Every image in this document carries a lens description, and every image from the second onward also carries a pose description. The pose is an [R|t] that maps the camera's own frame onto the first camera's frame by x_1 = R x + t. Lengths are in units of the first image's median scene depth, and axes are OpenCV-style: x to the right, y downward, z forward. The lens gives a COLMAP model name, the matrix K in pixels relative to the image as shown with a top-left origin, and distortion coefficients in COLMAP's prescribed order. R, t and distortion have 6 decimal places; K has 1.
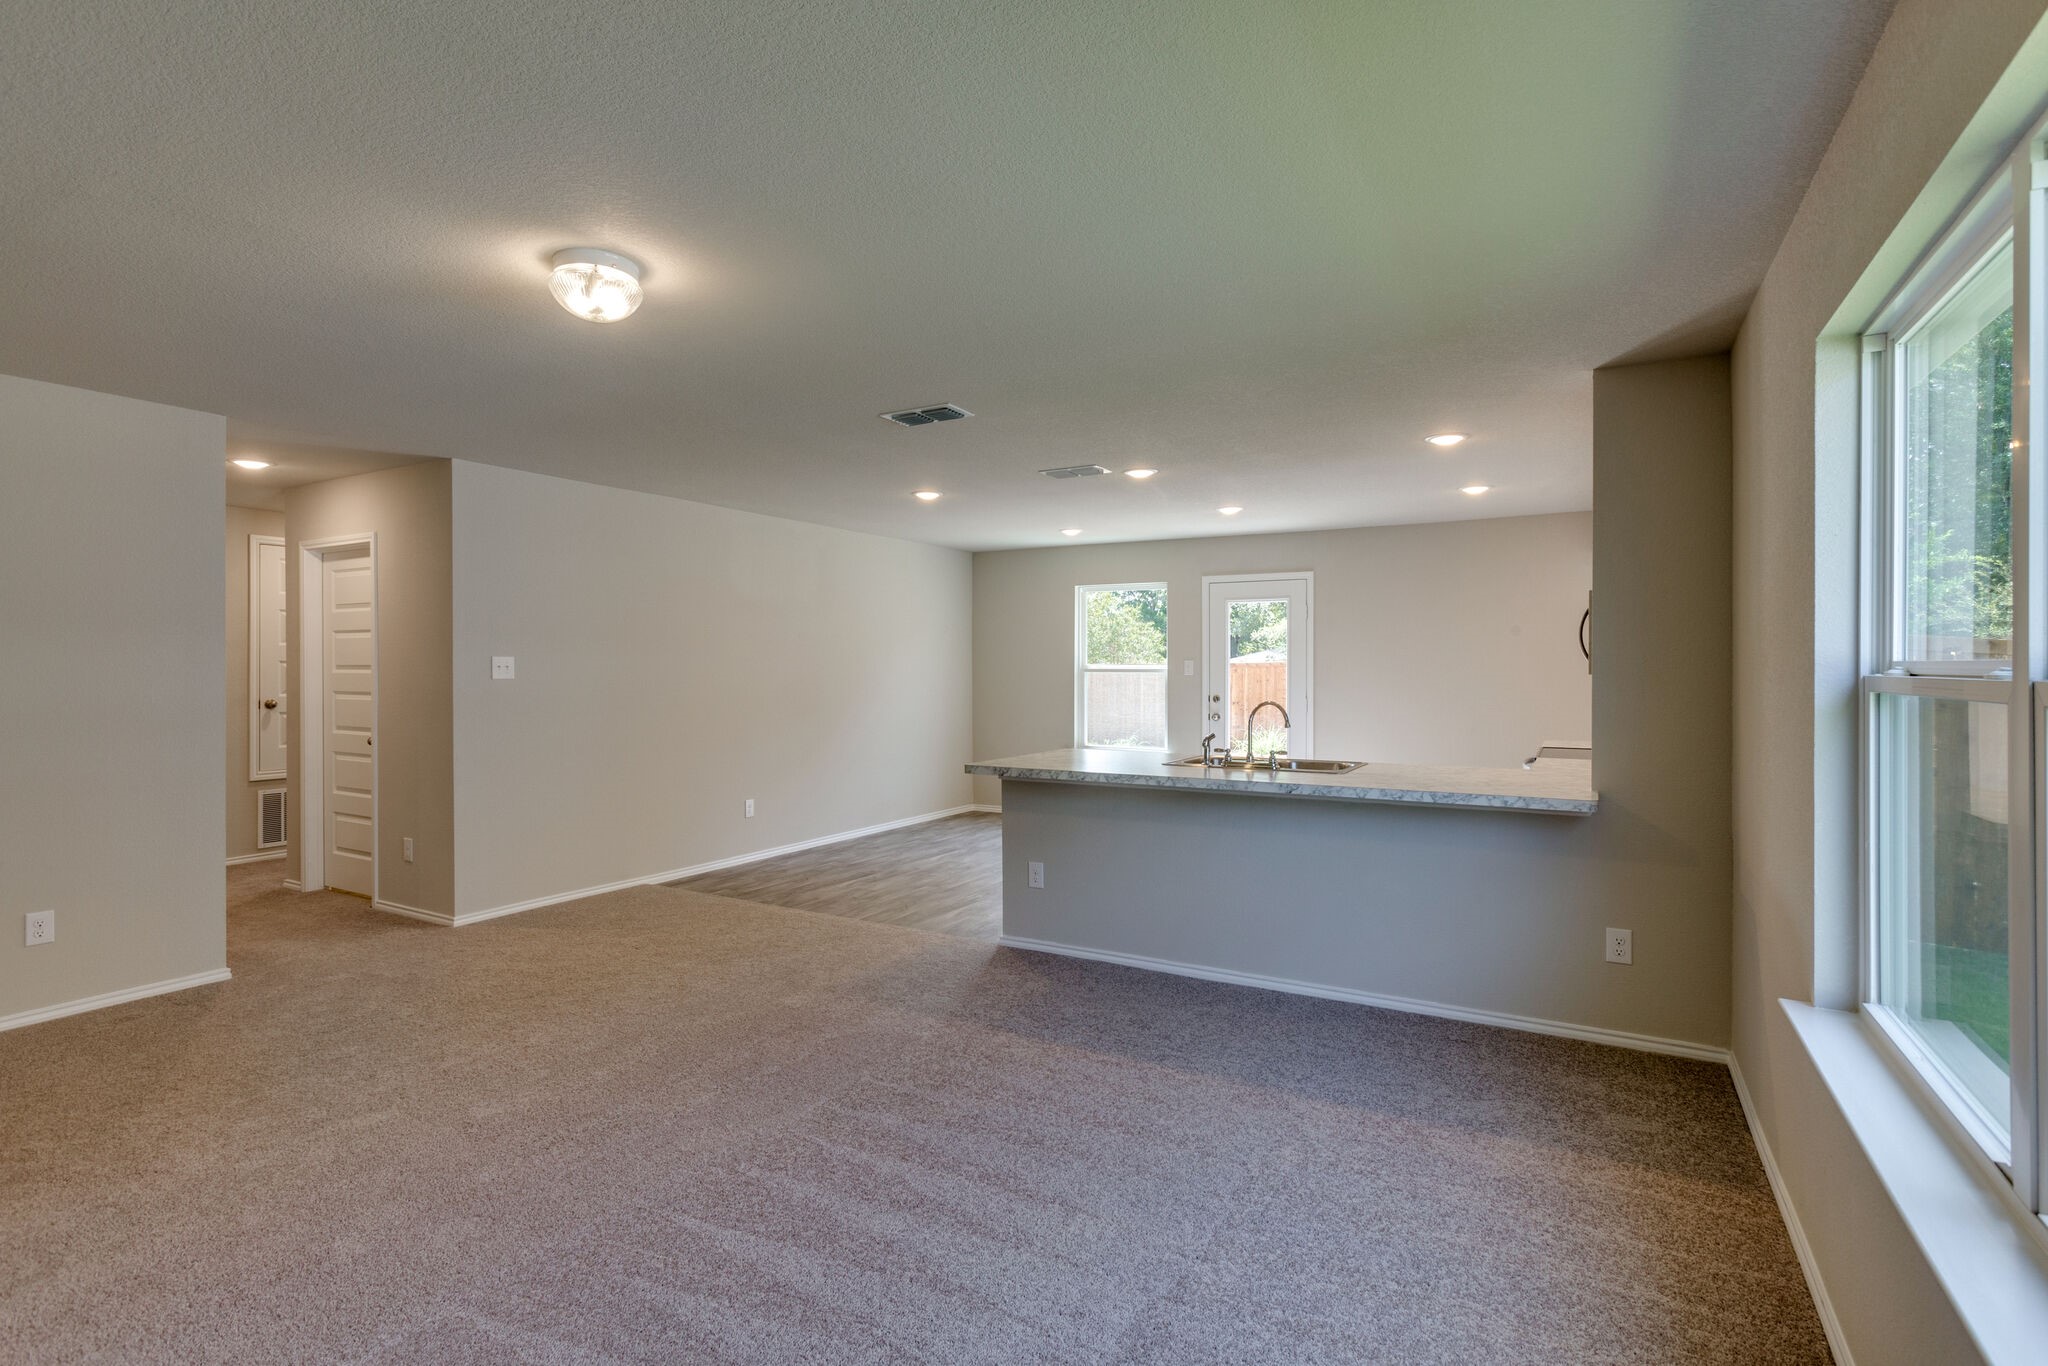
lens RADIAL K [[992.7, 0, 1020.9], [0, 992.7, 669.2], [0, 0, 1]] dist [-0.004868, 0.000815]
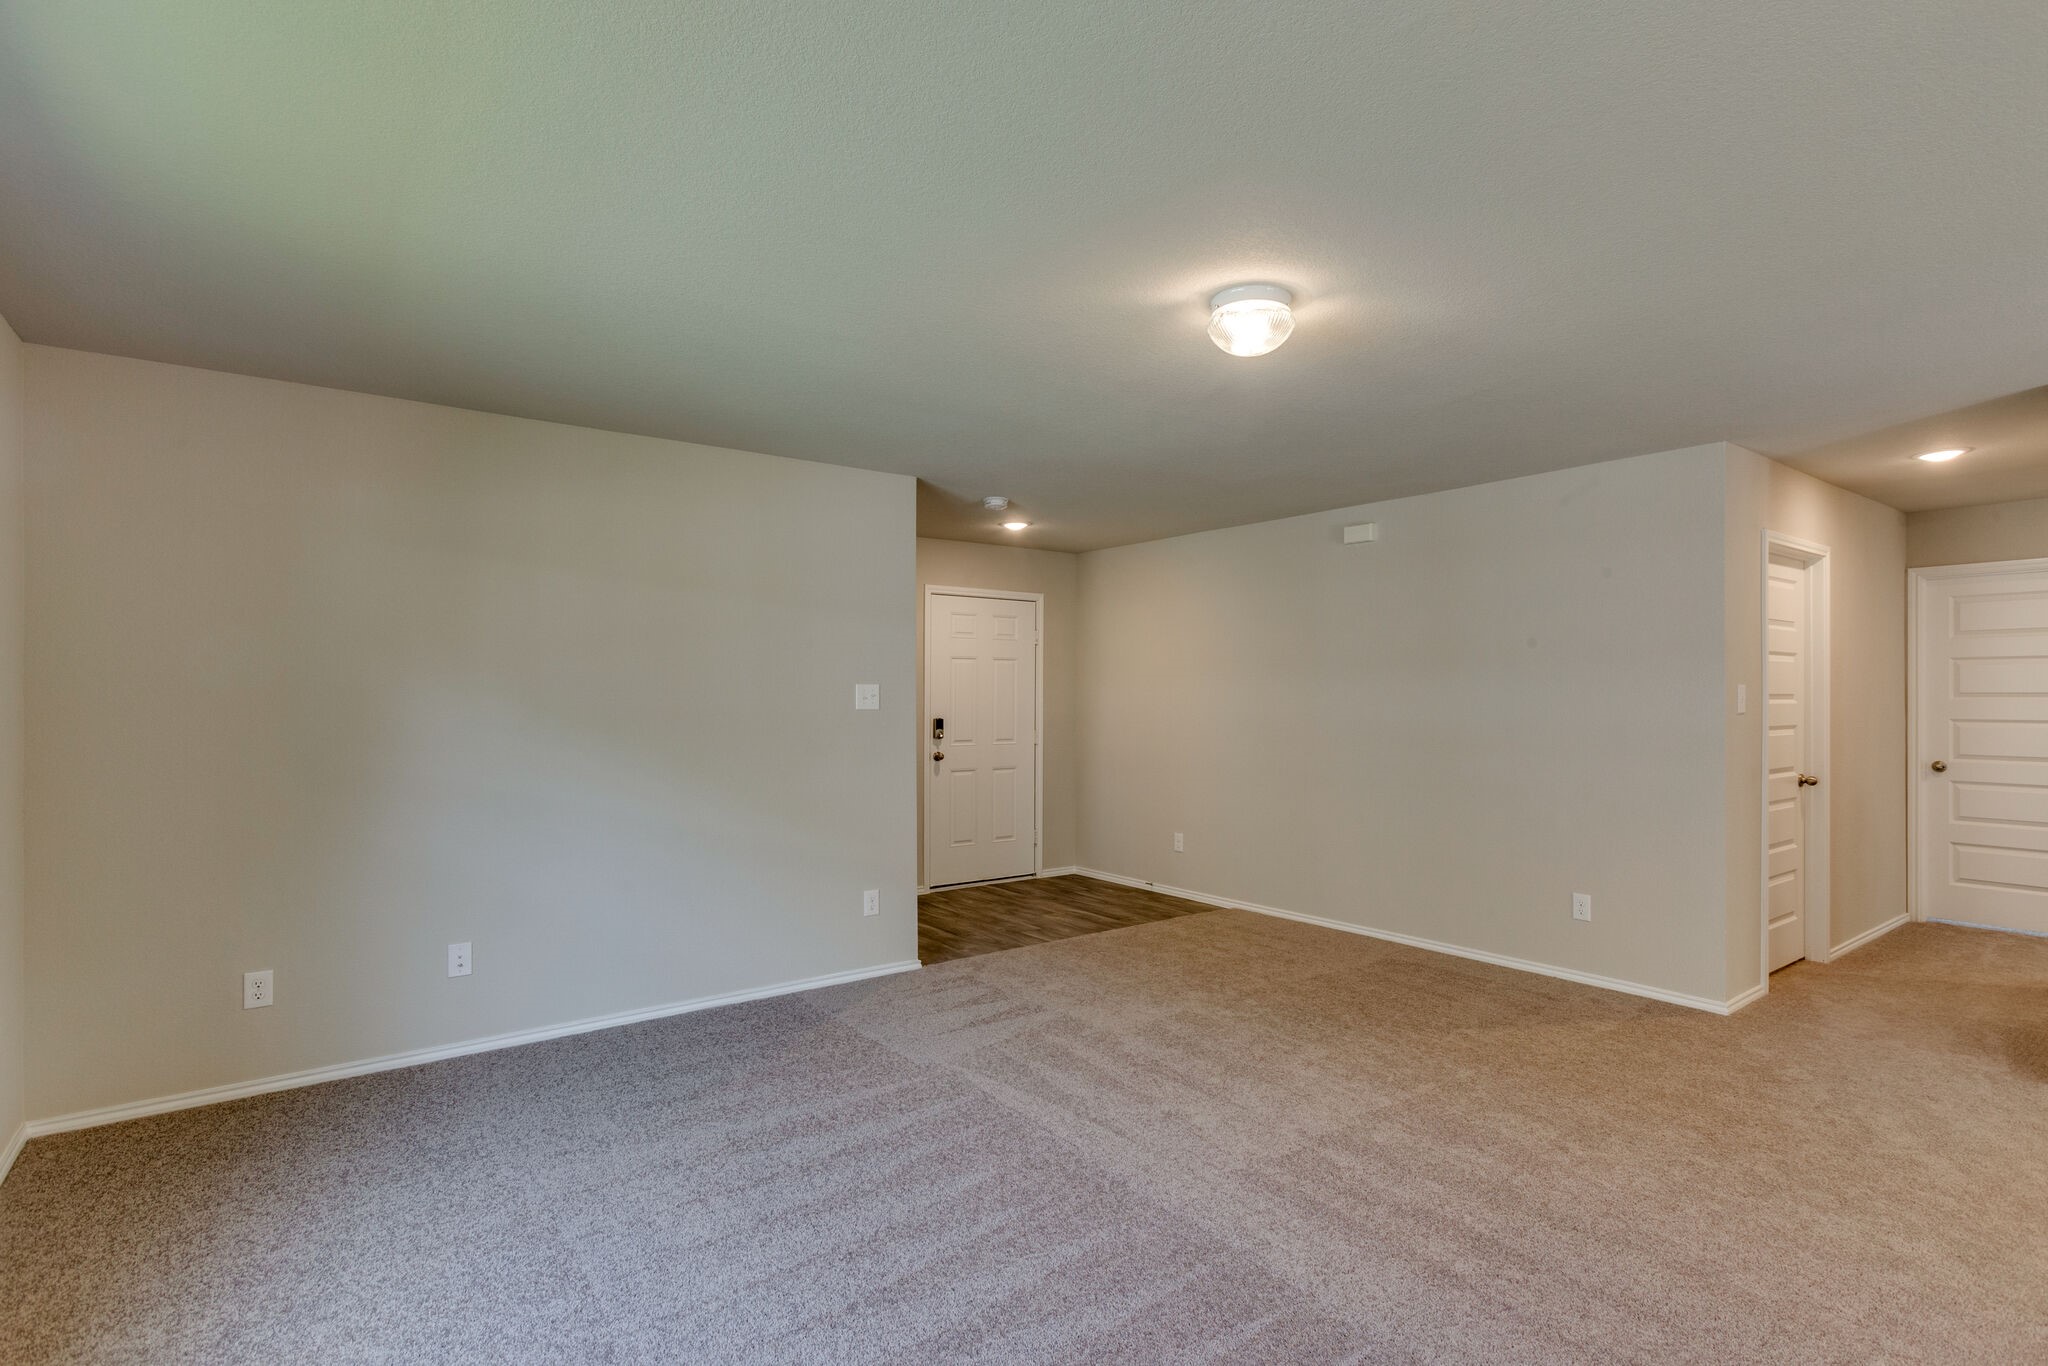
lens RADIAL K [[986.5, 0, 1027.2], [0, 986.5, 696.1], [0, 0, 1]] dist [-0.001203, 0.000166]
pose [[-0.399733, -0.002039, -0.916629, 0.290893], [-0.000266, 0.999998, -0.002109, -0.001374], [0.916632, -0.000599, -0.399733, 0.586124]]
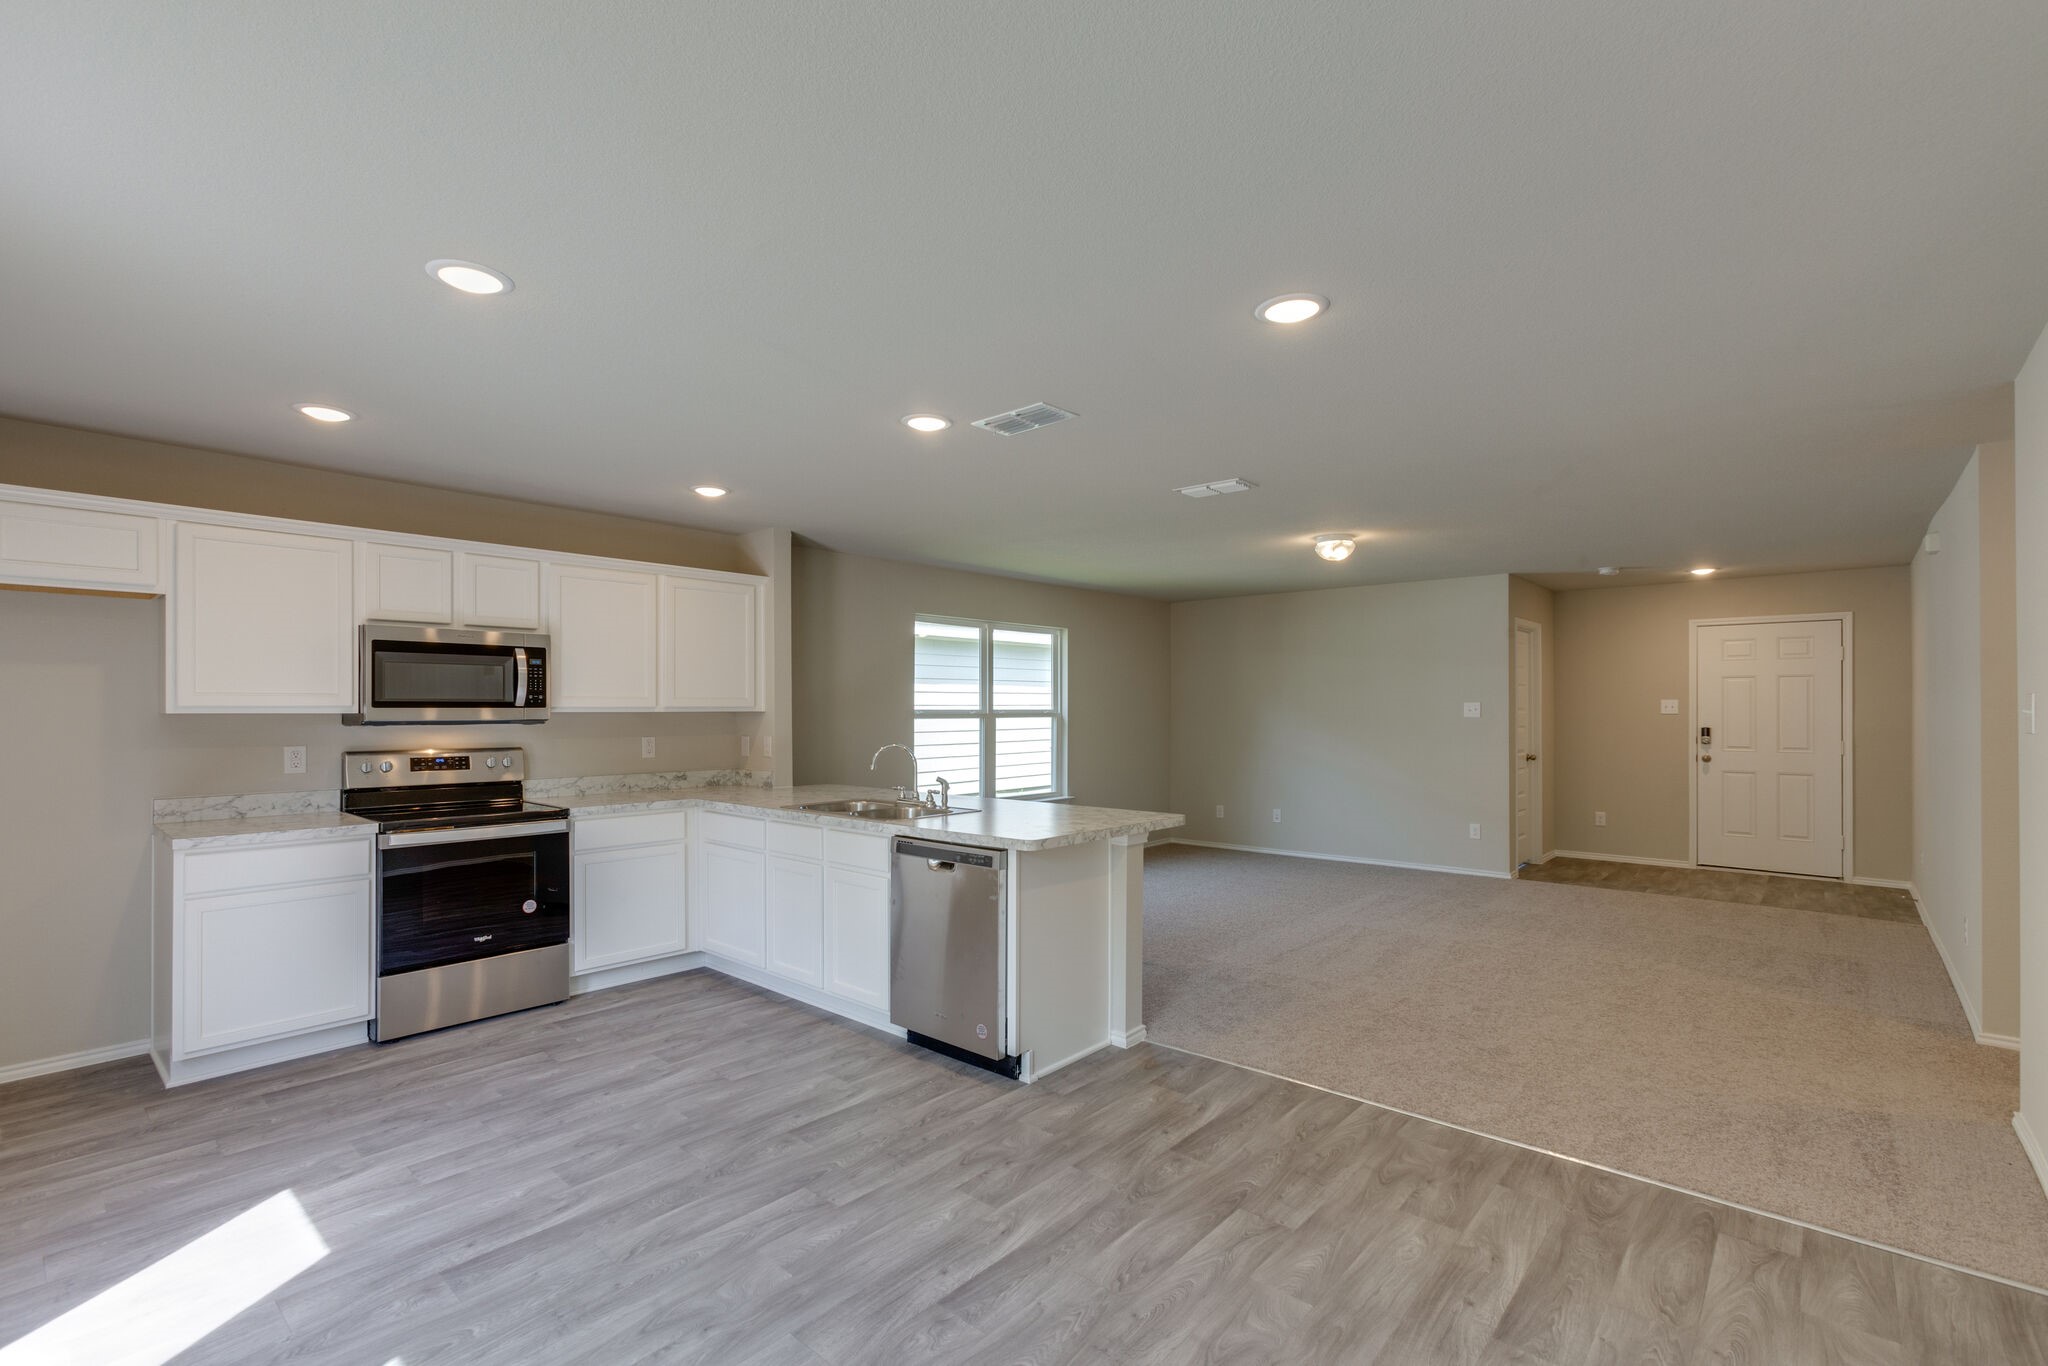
lens RADIAL K [[918.2, 0, 1019.4], [0, 918.2, 701.0], [0, 0, 1]] dist [0.000707, 0.000526]
pose [[-0.980887, -0.001445, 0.194575, -0.057145], [-0.002397, 0.999986, -0.004657, -0.007867], [-0.194565, -0.005034, -0.980877, 1.614554]]
